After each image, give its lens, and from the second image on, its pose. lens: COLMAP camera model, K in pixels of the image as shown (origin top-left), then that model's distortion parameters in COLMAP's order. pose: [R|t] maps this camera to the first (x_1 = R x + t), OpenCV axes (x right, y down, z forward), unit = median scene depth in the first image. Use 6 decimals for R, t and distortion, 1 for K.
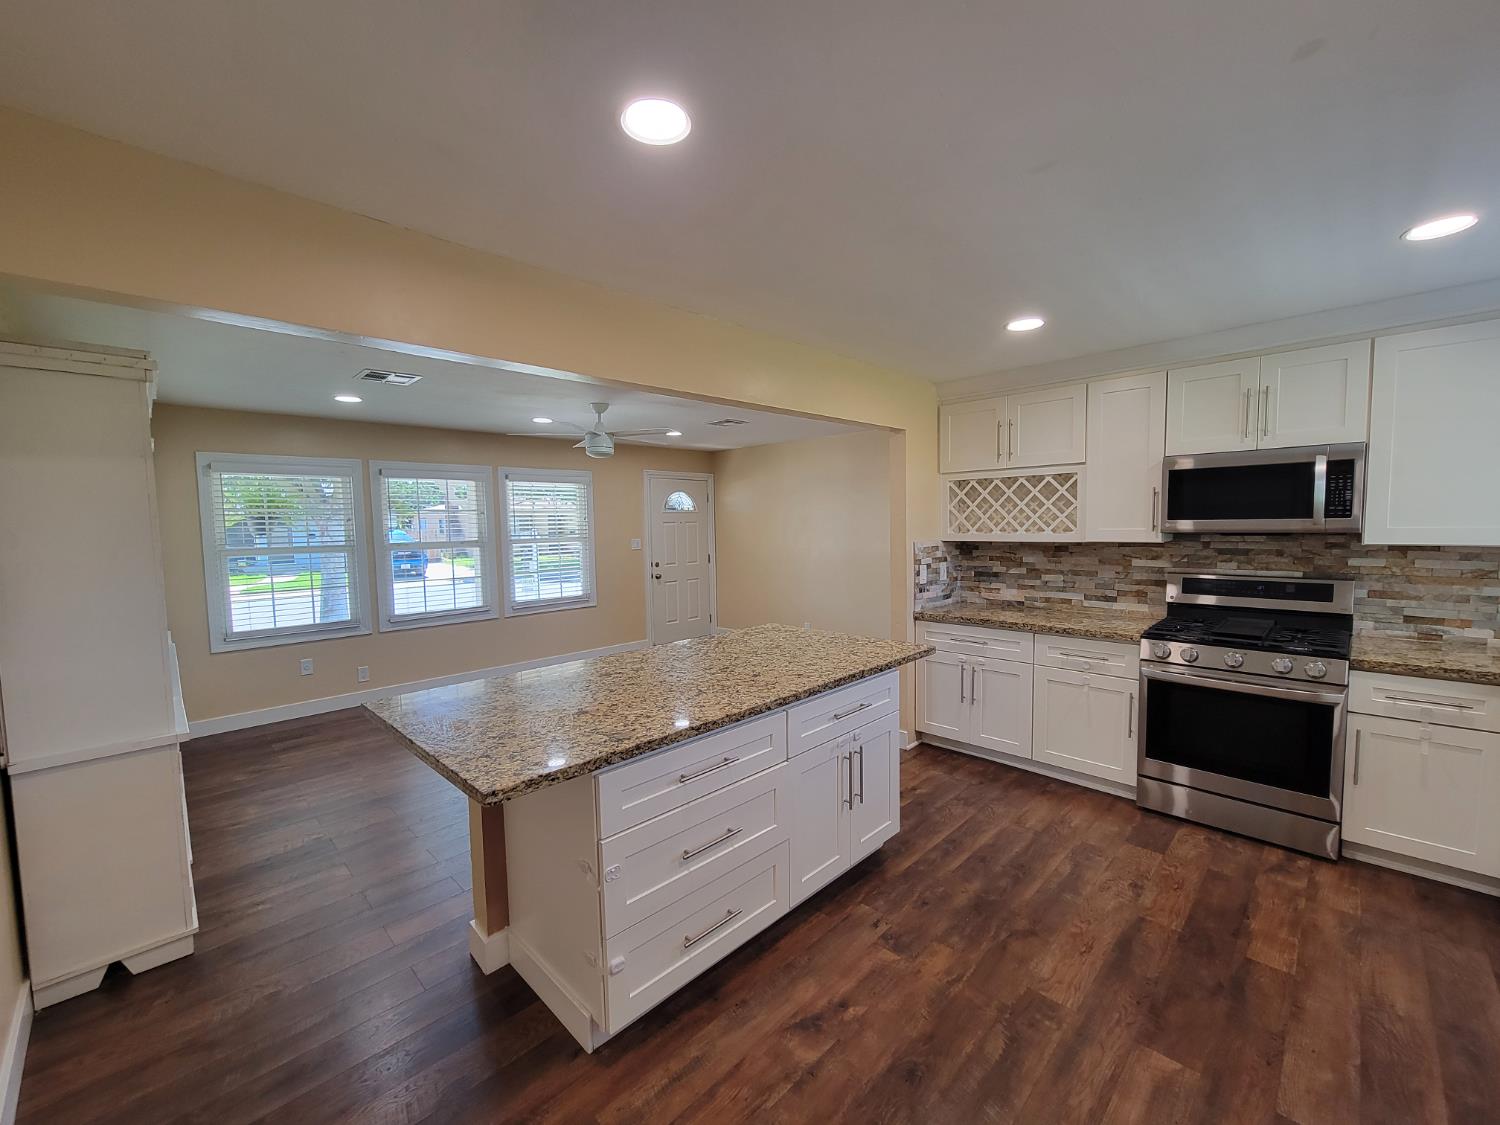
lens RADIAL K [[610.5, 0, 748.5], [0, 610.5, 565.4], [0, 0, 1]] dist [-0.001831, -0.000521]
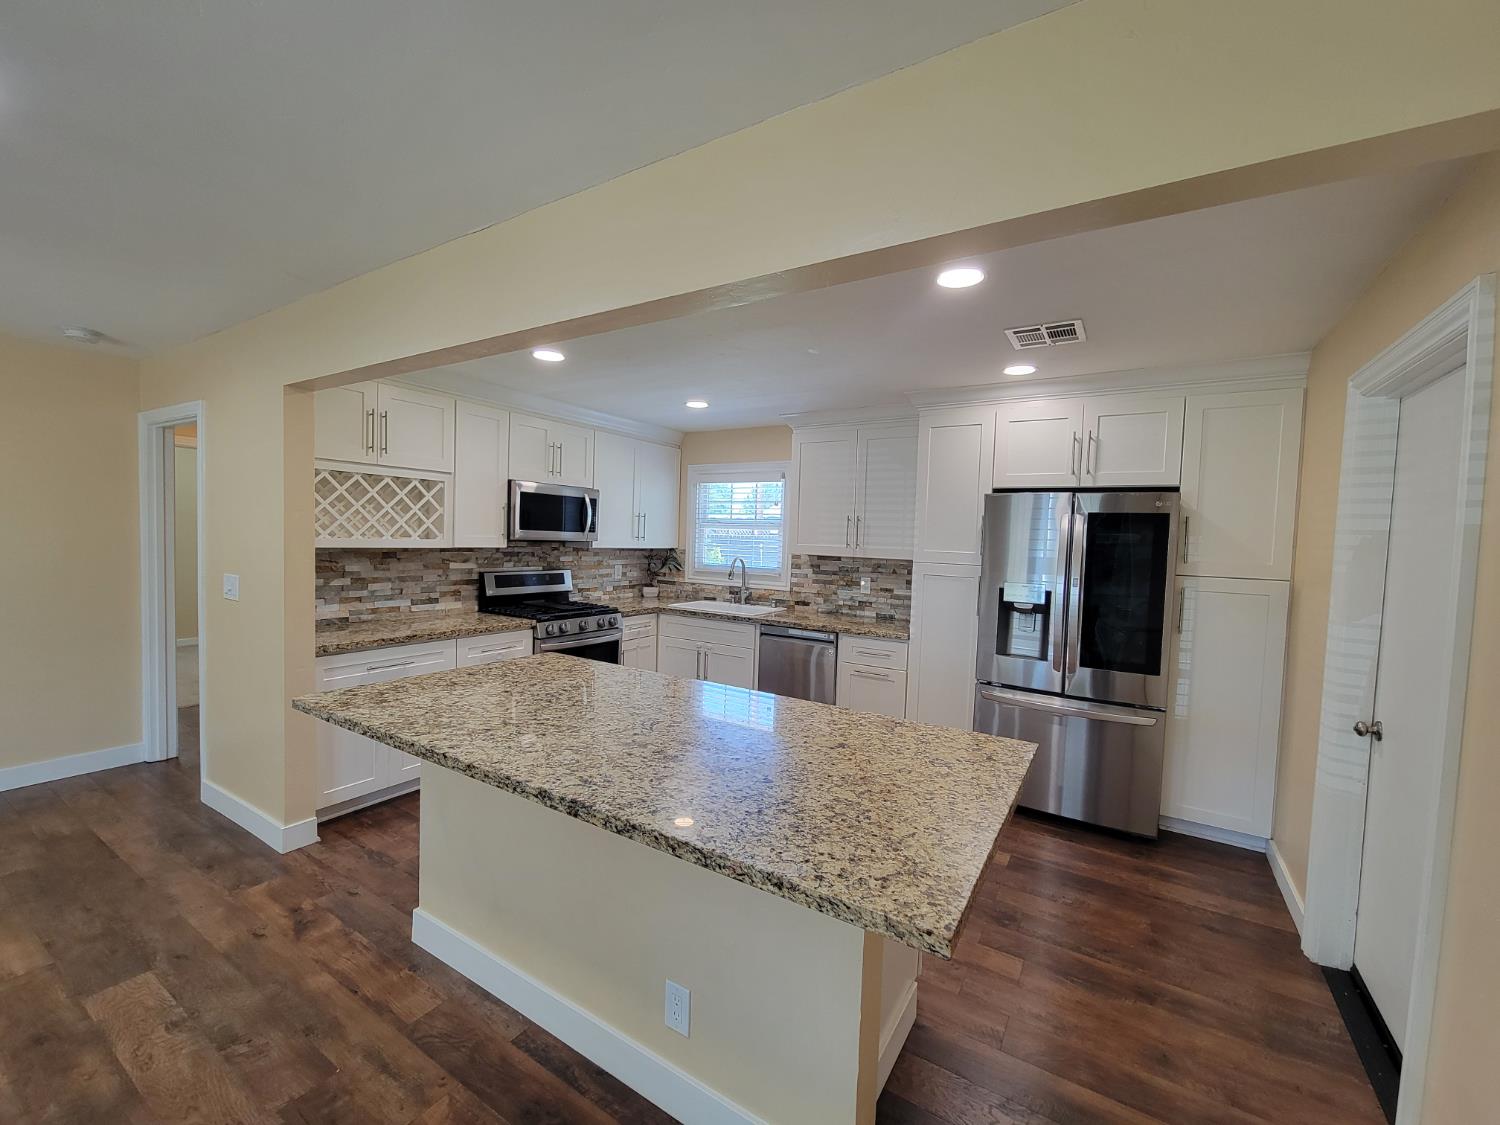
lens RADIAL K [[610.5, 0, 755.1], [0, 610.5, 565.1], [0, 0, 1]] dist [-0.001831, -0.000521]
pose [[-0.225845, -0.032693, 0.973614, -0.565786], [0.041197, 0.998222, 0.043075, -0.030005], [-0.973292, 0.049838, -0.224097, 0.681829]]
